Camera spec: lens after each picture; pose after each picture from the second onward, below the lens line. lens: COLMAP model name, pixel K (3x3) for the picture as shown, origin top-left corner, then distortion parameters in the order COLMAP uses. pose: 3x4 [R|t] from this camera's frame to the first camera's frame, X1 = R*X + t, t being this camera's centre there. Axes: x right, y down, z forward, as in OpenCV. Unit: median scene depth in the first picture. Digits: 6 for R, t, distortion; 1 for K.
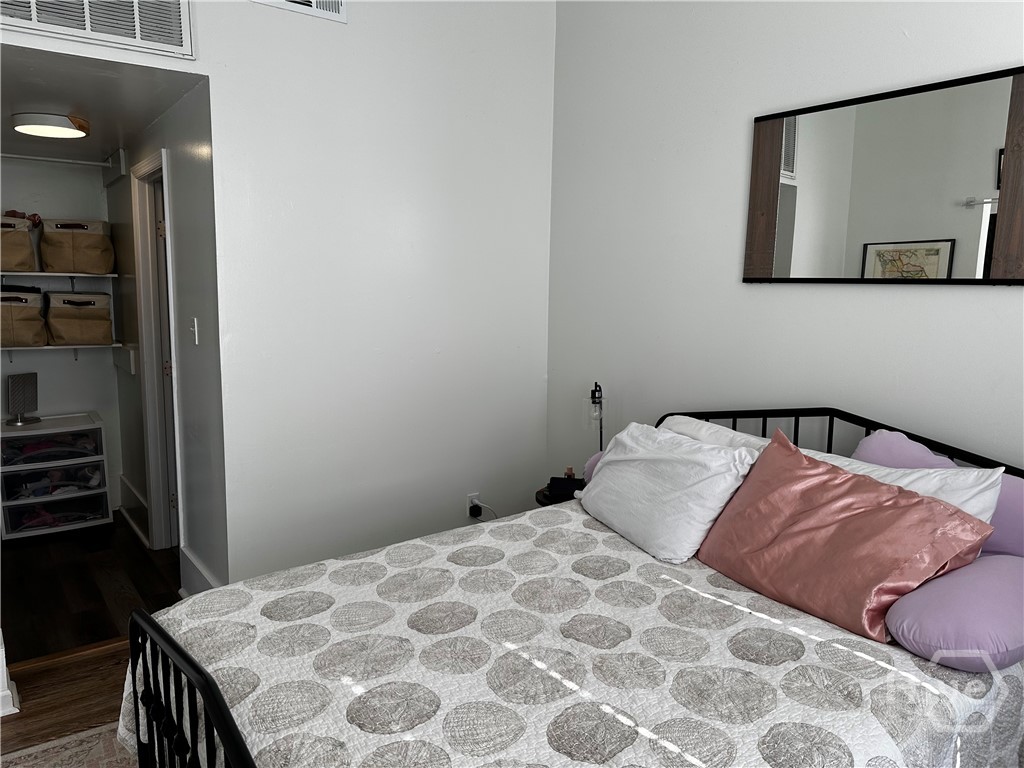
lens RADIAL K [[729.2, 0, 512.0], [0, 729.2, 384.0], [0, 0, 1]] dist [0.008073, -0.002210]
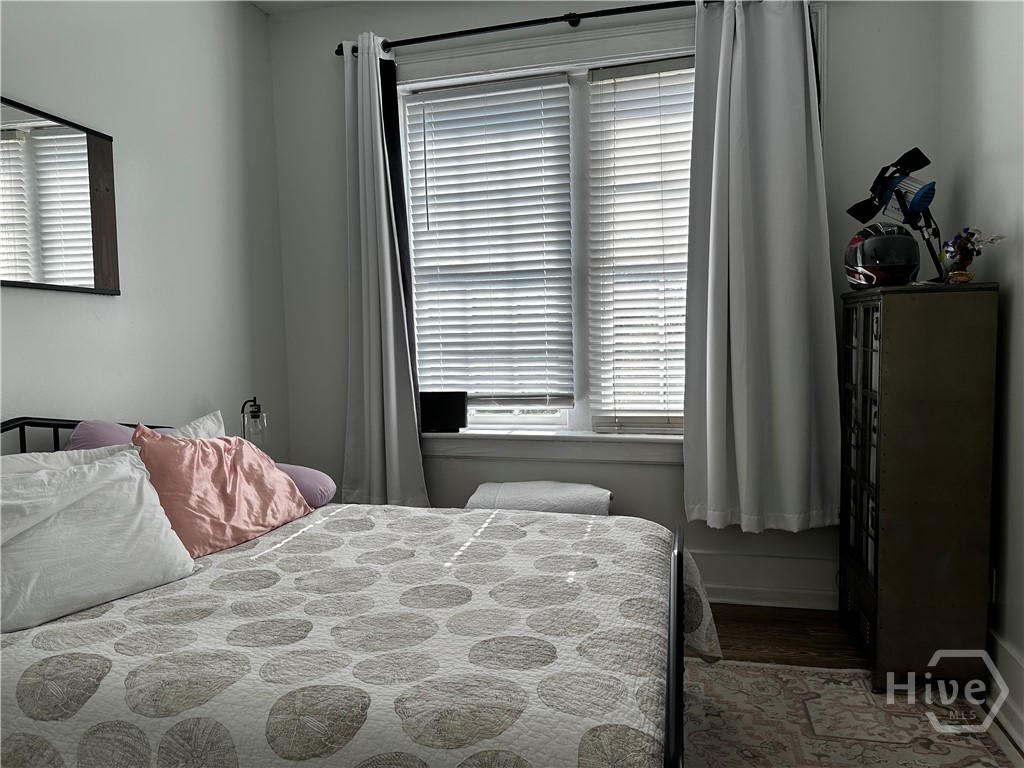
lens RADIAL K [[729.2, 0, 512.0], [0, 729.2, 384.0], [0, 0, 1]] dist [0.008073, -0.002210]
pose [[-0.653644, -0.048464, 0.755249, -1.117800], [0.109038, 0.981504, 0.157352, -0.146423], [-0.748906, 0.185203, -0.636270, 1.841385]]
